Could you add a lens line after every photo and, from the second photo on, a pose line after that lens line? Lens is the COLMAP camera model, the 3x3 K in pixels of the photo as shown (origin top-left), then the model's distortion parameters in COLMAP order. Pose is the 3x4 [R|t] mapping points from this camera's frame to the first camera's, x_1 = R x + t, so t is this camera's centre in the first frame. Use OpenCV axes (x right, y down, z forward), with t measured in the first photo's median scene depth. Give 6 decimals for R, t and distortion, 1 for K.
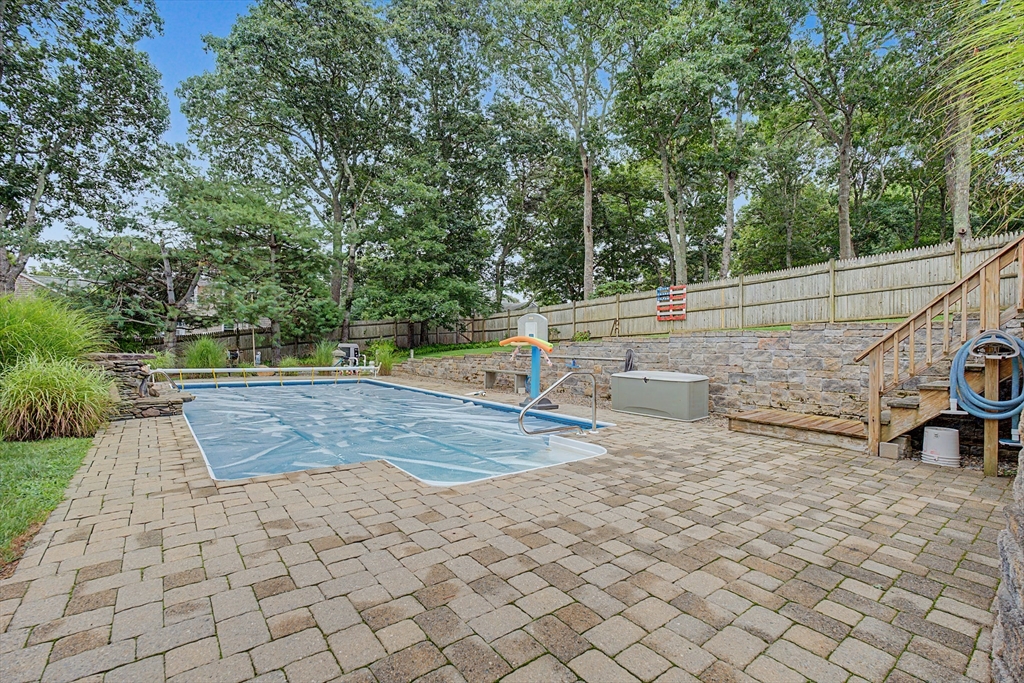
lens RADIAL K [[460.4, 0, 512.4], [0, 460.4, 342.3], [0, 0, 1]] dist [-0.014701, 0.002816]
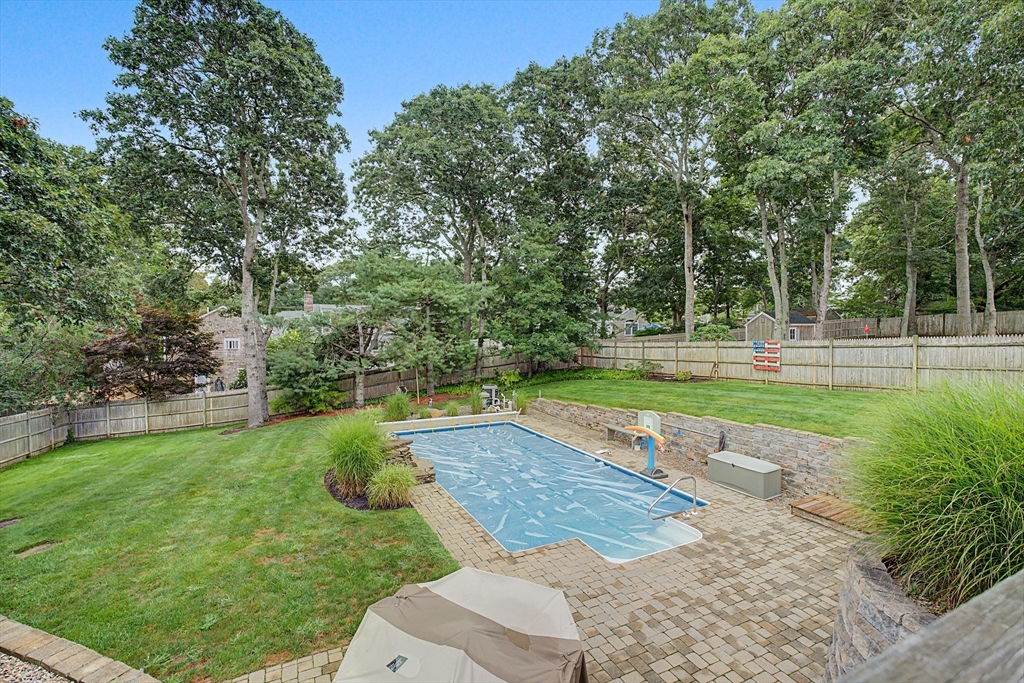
lens RADIAL K [[460.4, 0, 511.7], [0, 460.4, 337.9], [0, 0, 1]] dist [-0.014701, 0.002816]
pose [[0.979093, -0.009640, -0.203185, -0.103975], [0.015142, 0.999559, 0.025540, -0.425948], [0.202849, -0.028082, 0.978807, -0.607746]]
